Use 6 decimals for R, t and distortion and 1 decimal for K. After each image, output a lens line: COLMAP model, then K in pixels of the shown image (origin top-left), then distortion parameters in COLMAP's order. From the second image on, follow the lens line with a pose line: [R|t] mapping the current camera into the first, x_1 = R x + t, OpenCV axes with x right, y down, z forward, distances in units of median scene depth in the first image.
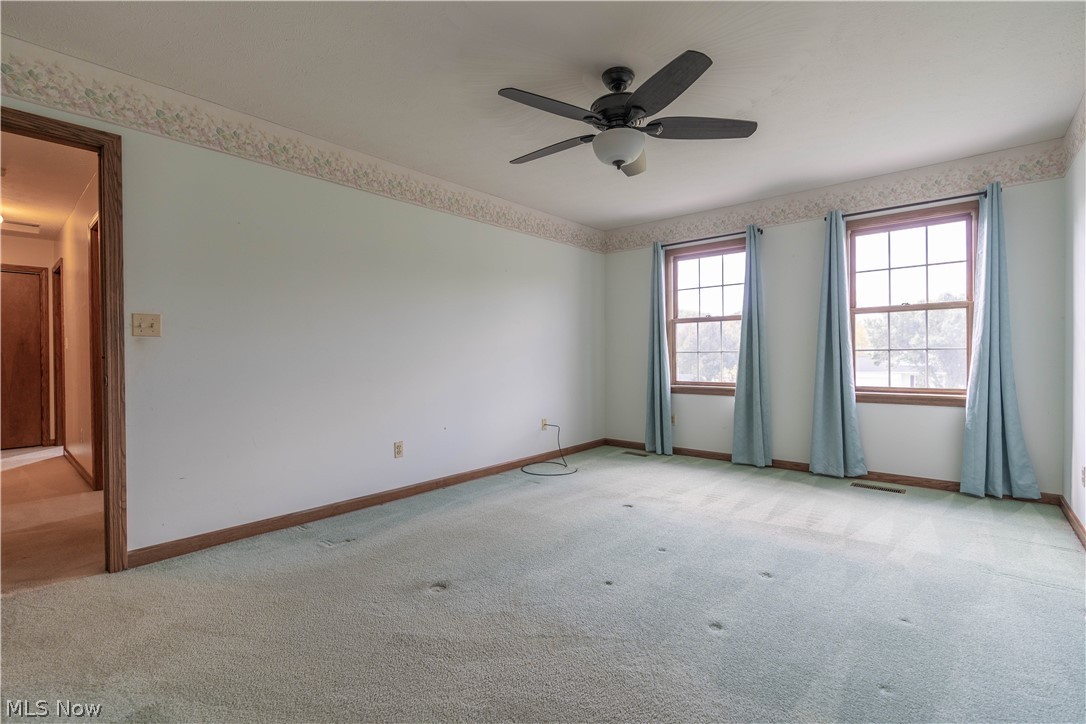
lens RADIAL K [[485.4, 0, 532.3], [0, 485.4, 357.0], [0, 0, 1]] dist [-0.001484, -0.000464]
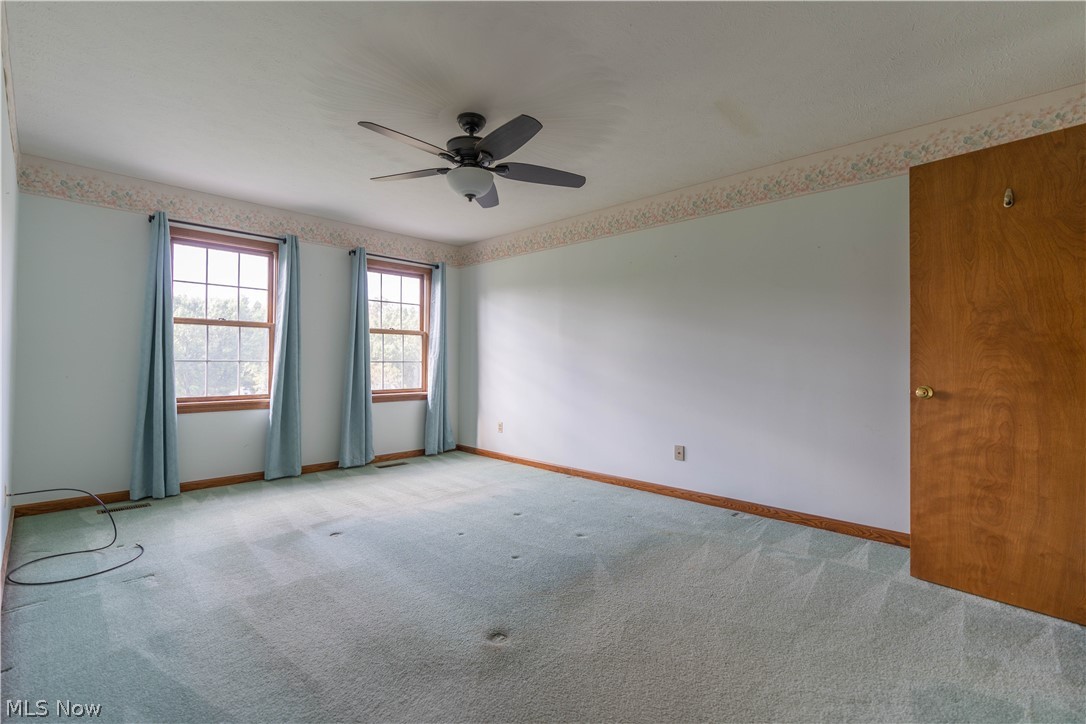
lens RADIAL K [[485.4, 0, 532.3], [0, 485.4, 357.0], [0, 0, 1]] dist [-0.001484, -0.000464]
pose [[0.072314, 0.023819, 0.997097, -0.454616], [-0.000264, 0.999715, -0.023862, 0.002935], [-0.997382, 0.001462, 0.072299, 0.391872]]
